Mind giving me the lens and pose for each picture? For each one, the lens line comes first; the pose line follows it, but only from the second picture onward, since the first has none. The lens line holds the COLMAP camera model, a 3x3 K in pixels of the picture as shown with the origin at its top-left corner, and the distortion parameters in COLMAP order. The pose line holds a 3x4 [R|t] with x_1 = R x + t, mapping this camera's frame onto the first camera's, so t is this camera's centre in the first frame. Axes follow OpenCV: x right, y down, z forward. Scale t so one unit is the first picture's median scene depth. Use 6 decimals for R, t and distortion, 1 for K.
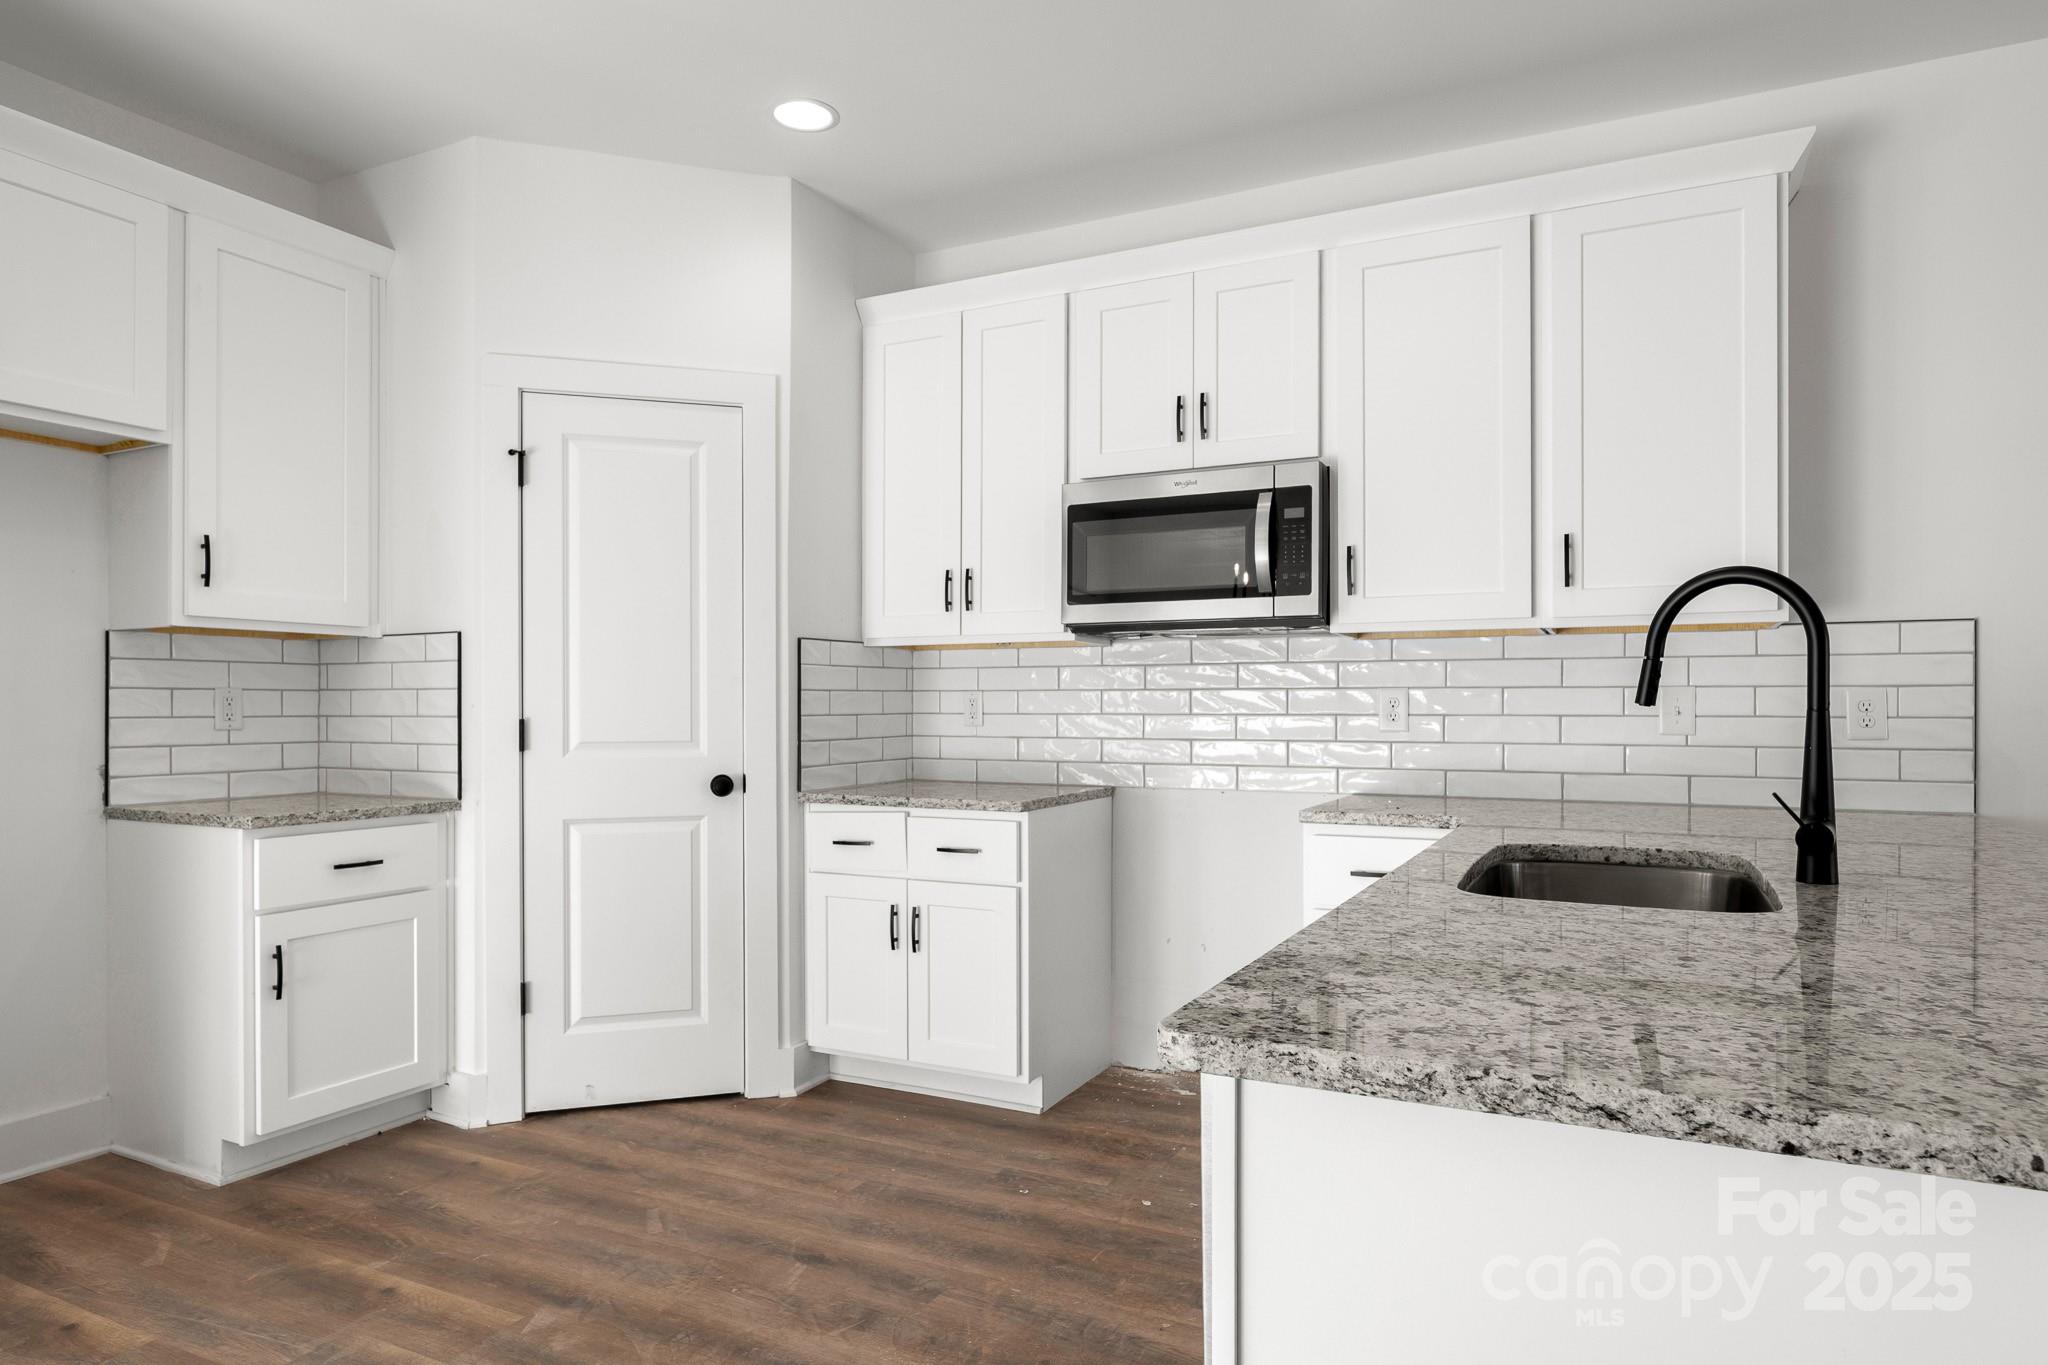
lens RADIAL K [[1213.5, 0, 1020.8], [0, 1213.5, 703.4], [0, 0, 1]] dist [0.002591, -0.000554]
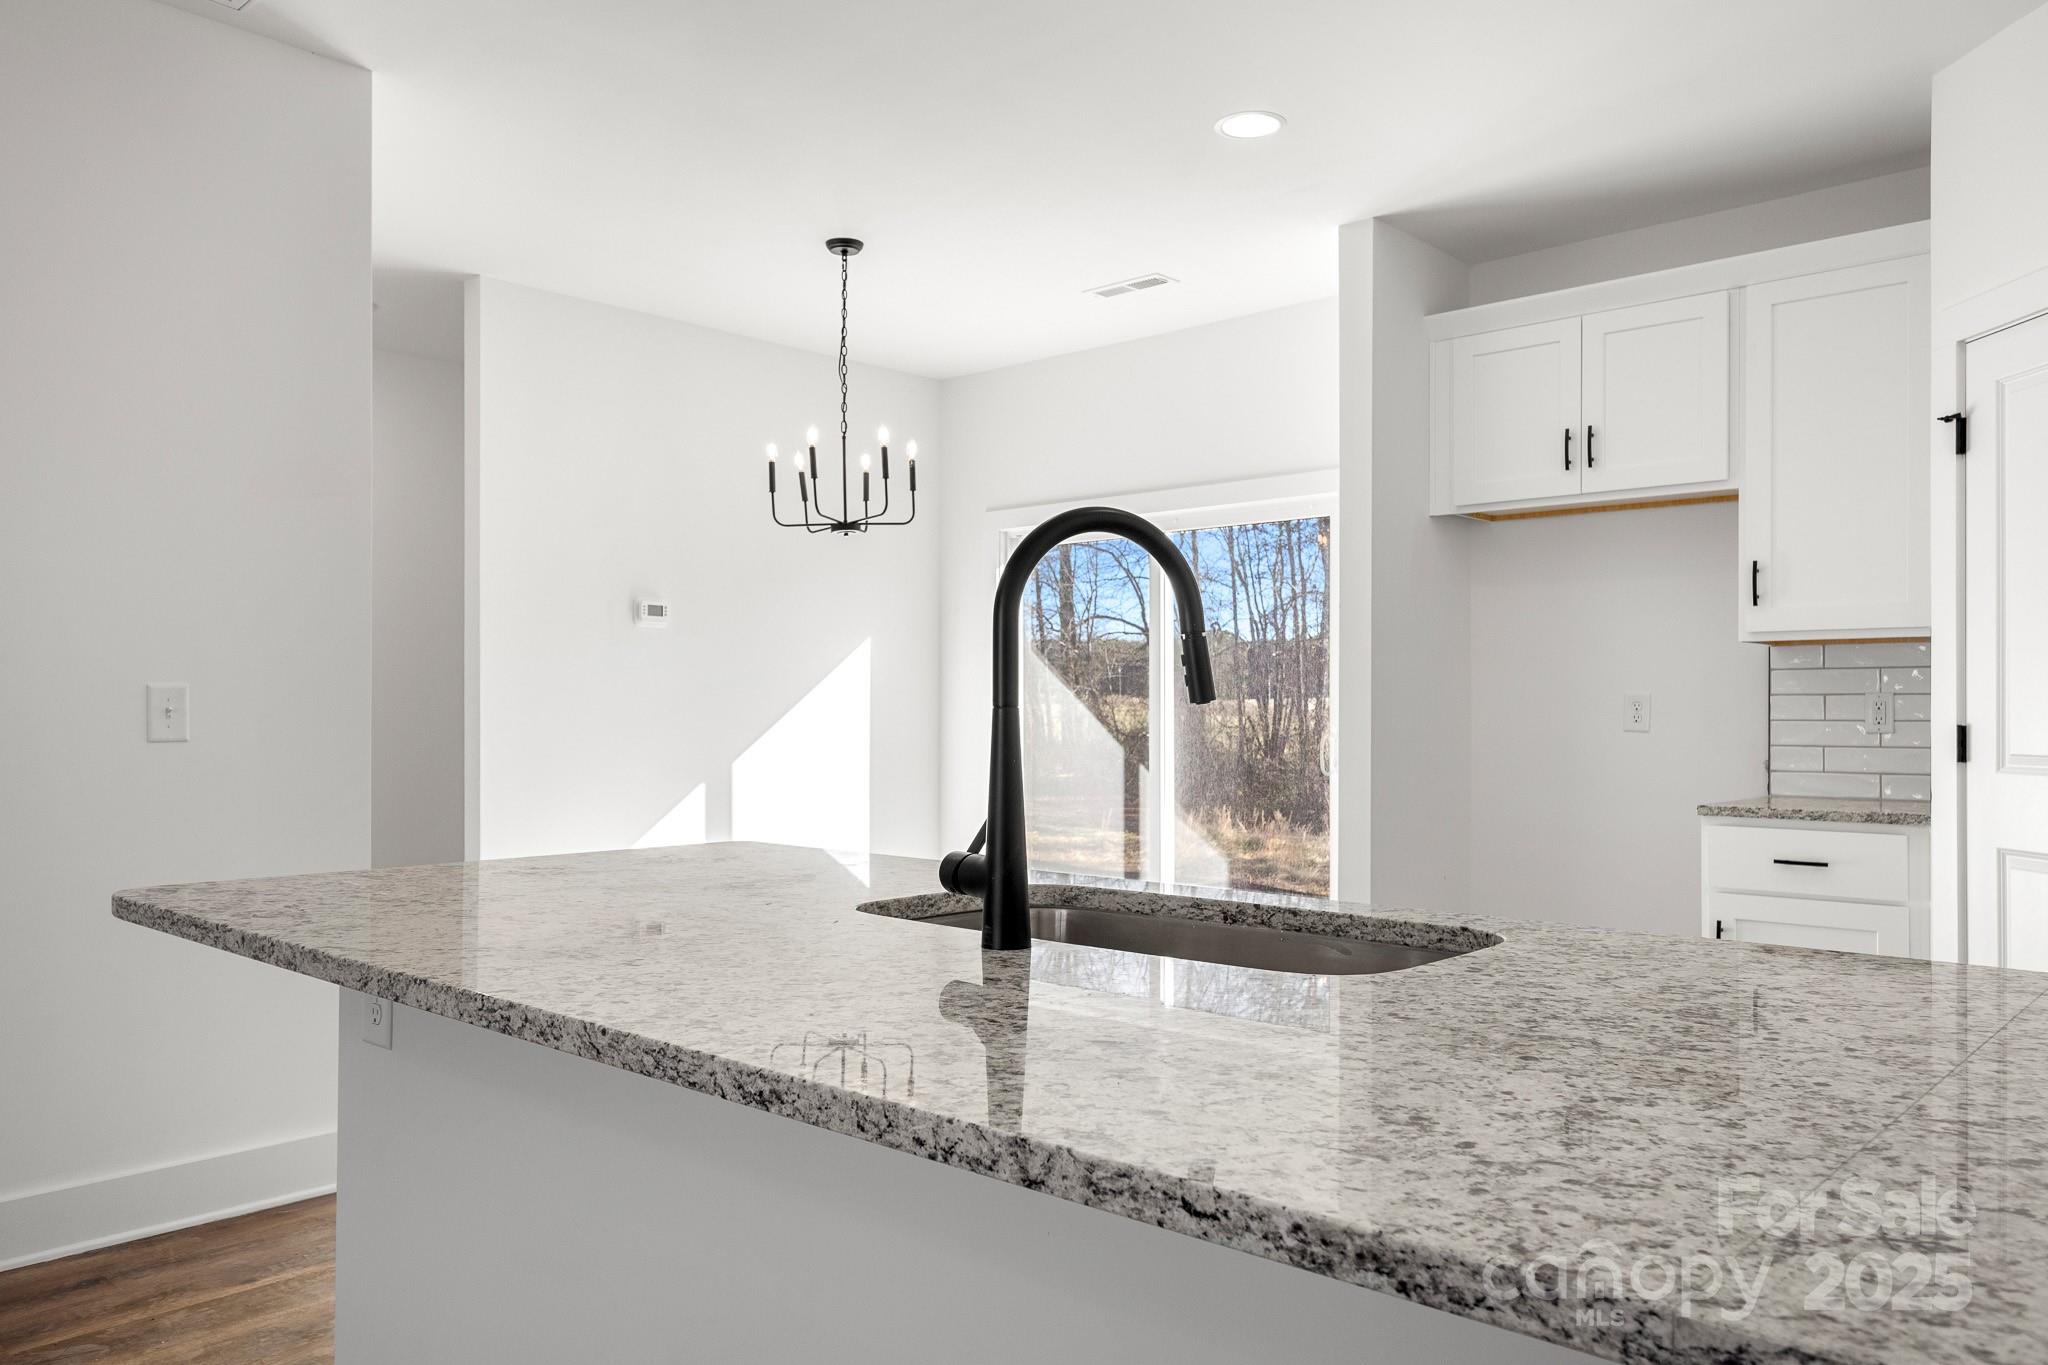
lens RADIAL K [[1478.7, 0, 1024.4], [0, 1478.7, 704.8], [0, 0, 1]] dist [0.000752, 0.000410]
pose [[-0.269829, -0.003790, -0.962901, 0.788620], [0.002481, 0.999986, -0.004631, 0.001648], [0.962905, -0.003639, -0.269816, 0.653676]]
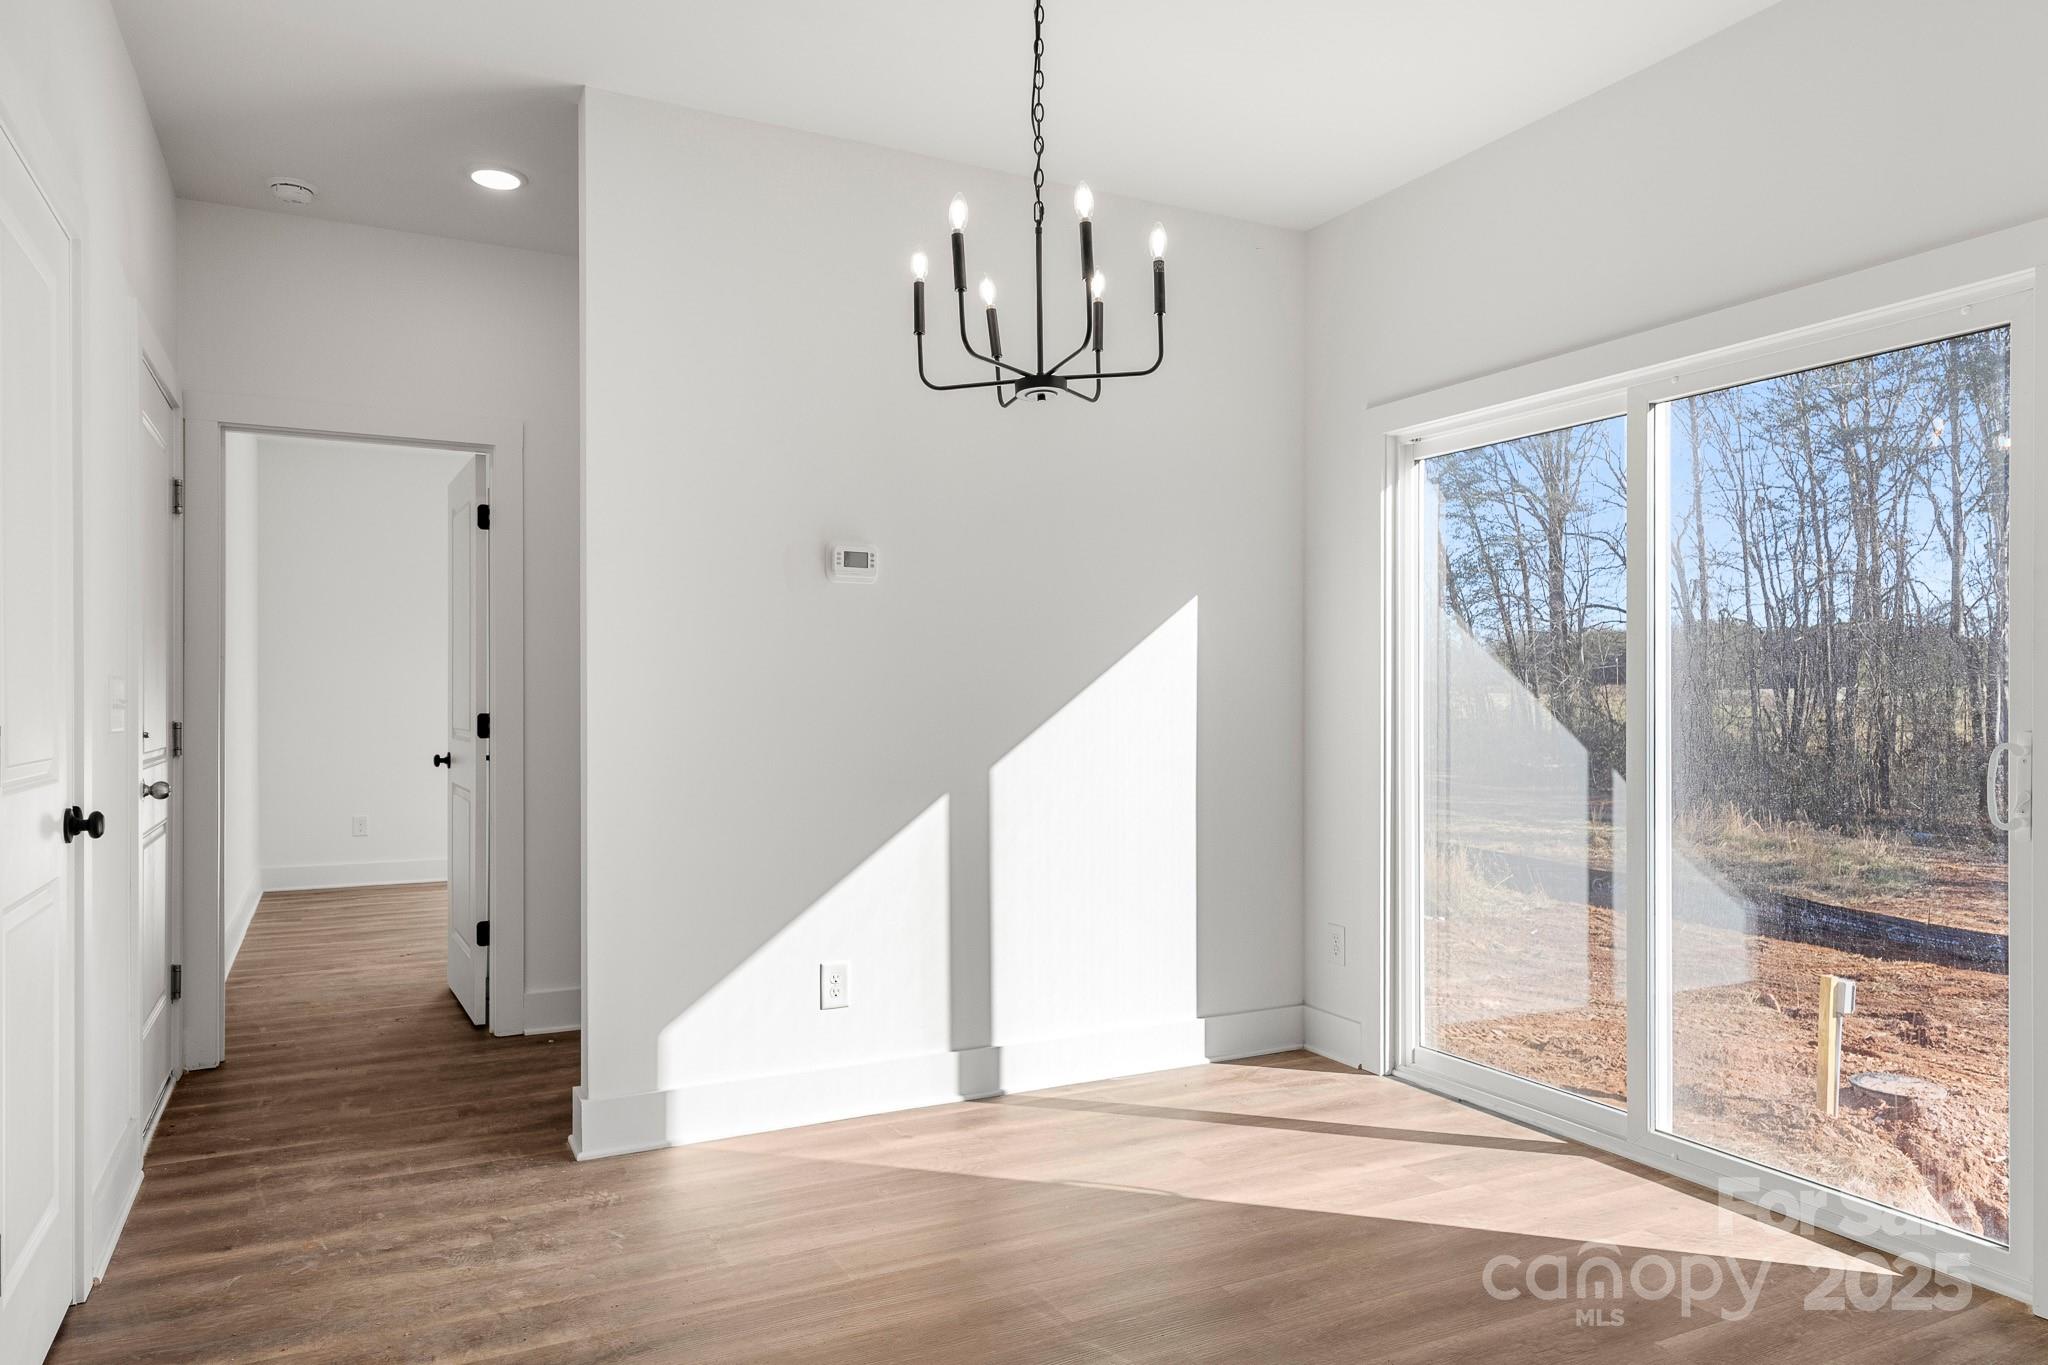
lens RADIAL K [[1333.4, 0, 1027.9], [0, 1333.4, 696.0], [0, 0, 1]] dist [0.003965, -0.001577]
pose [[-0.584995, -0.002909, -0.811032, 0.026951], [0.002667, 0.999981, -0.005511, 0.000983], [0.811032, -0.005387, -0.584976, 0.524839]]
